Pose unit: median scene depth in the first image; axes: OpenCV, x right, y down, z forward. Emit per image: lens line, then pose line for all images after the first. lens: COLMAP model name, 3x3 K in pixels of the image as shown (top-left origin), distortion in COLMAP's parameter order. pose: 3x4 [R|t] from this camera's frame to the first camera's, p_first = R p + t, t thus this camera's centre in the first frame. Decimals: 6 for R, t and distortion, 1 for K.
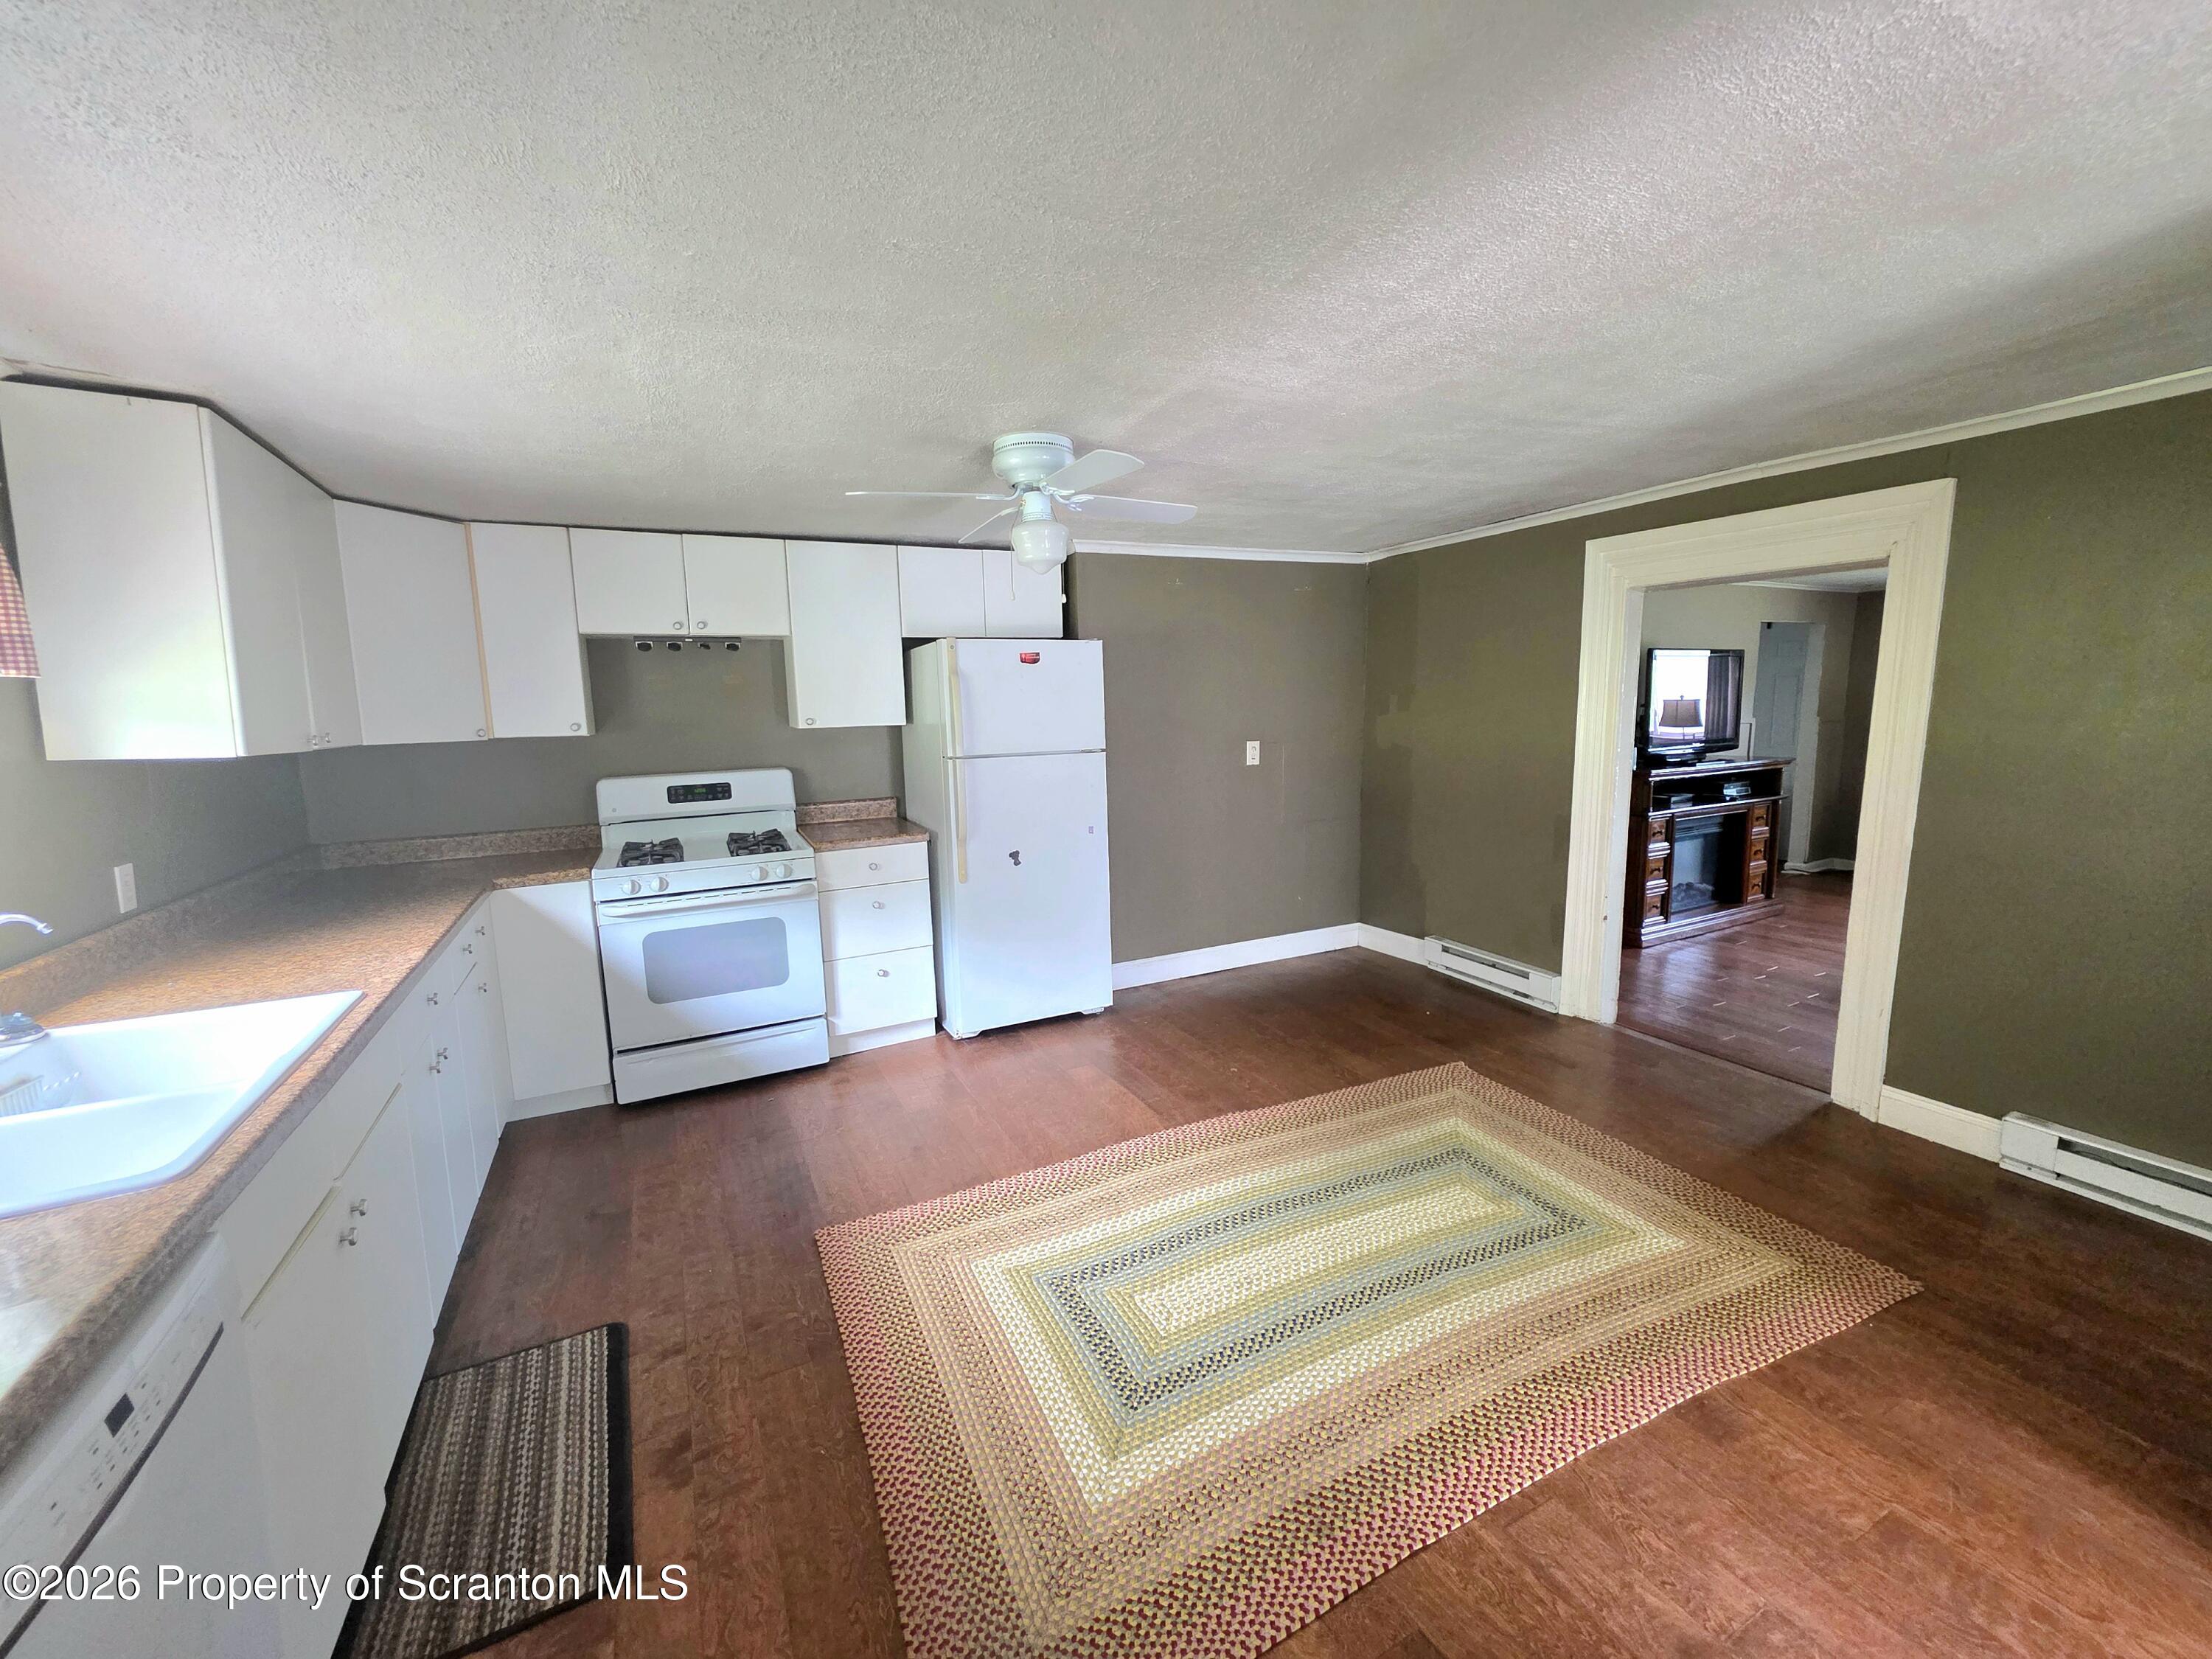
lens RADIAL K [[884.6, 0, 1109.1], [0, 884.6, 822.7], [0, 0, 1]] dist [0.000766, -0.000117]
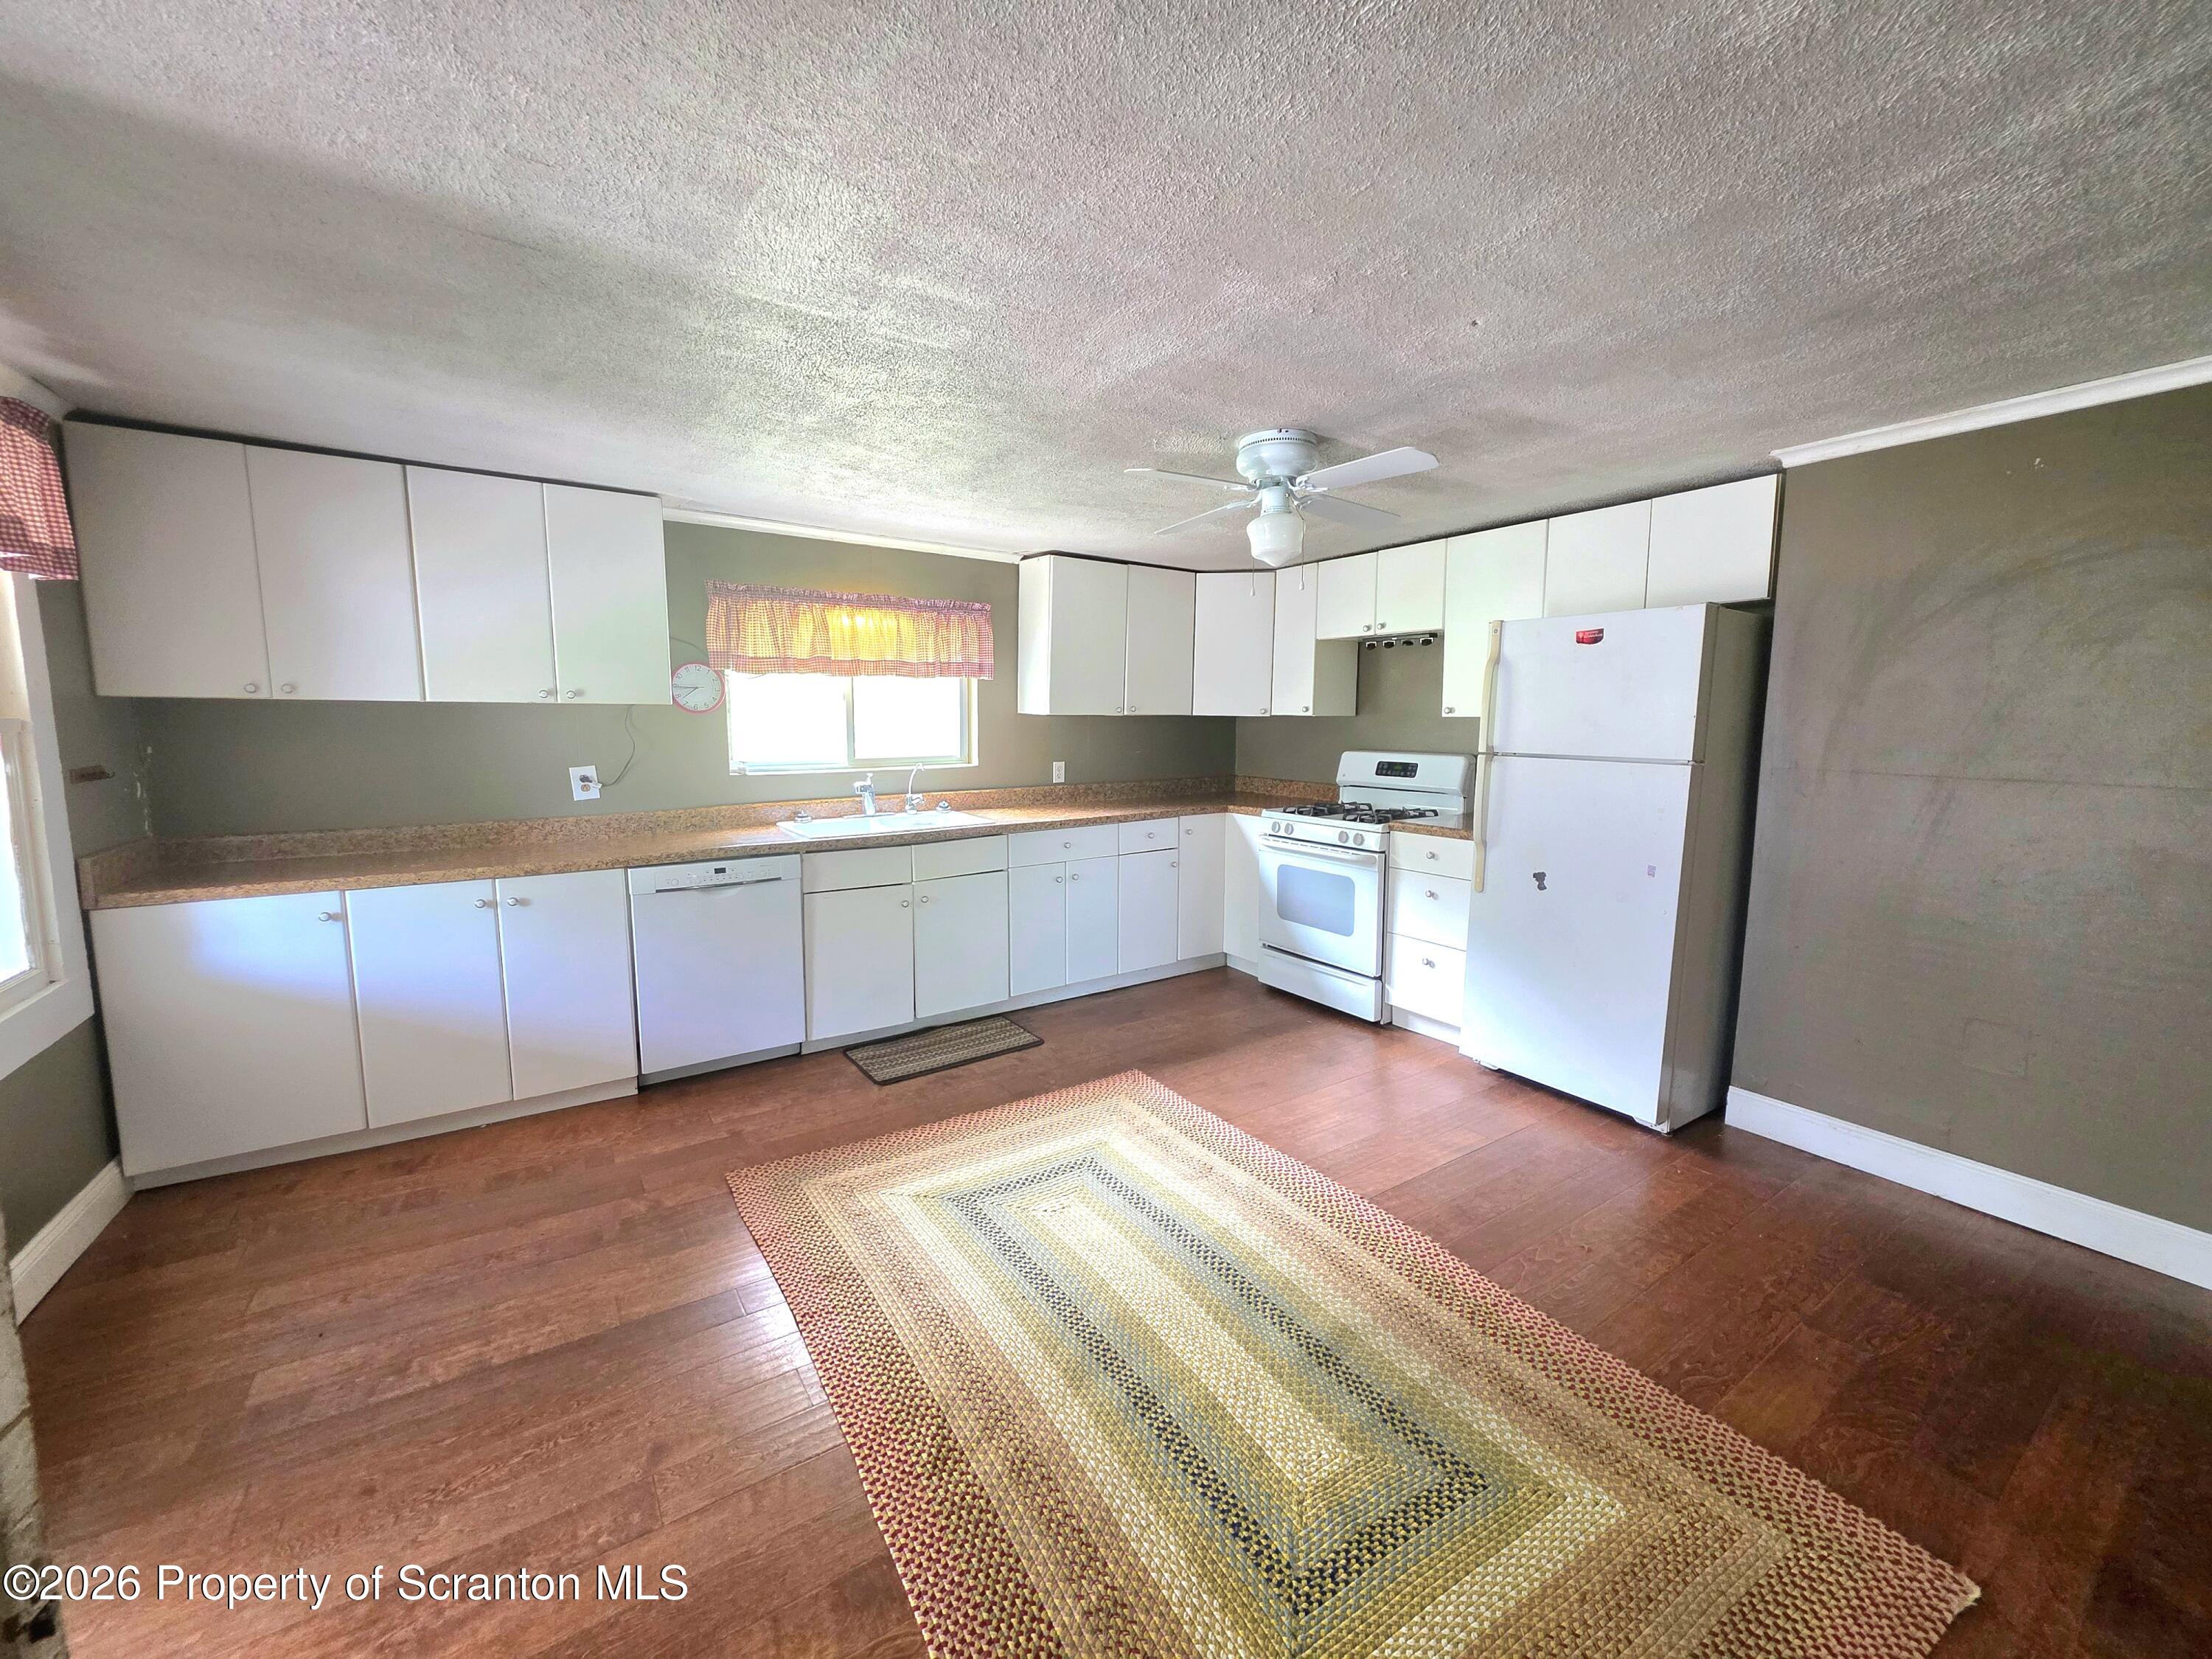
lens RADIAL K [[884.6, 0, 1109.1], [0, 884.6, 822.7], [0, 0, 1]] dist [0.000766, -0.000117]
pose [[0.120338, 0.149014, -0.981485, 0.741258], [-0.139946, 0.981344, 0.131834, -0.075244], [0.982819, 0.121490, 0.138947, 0.545648]]
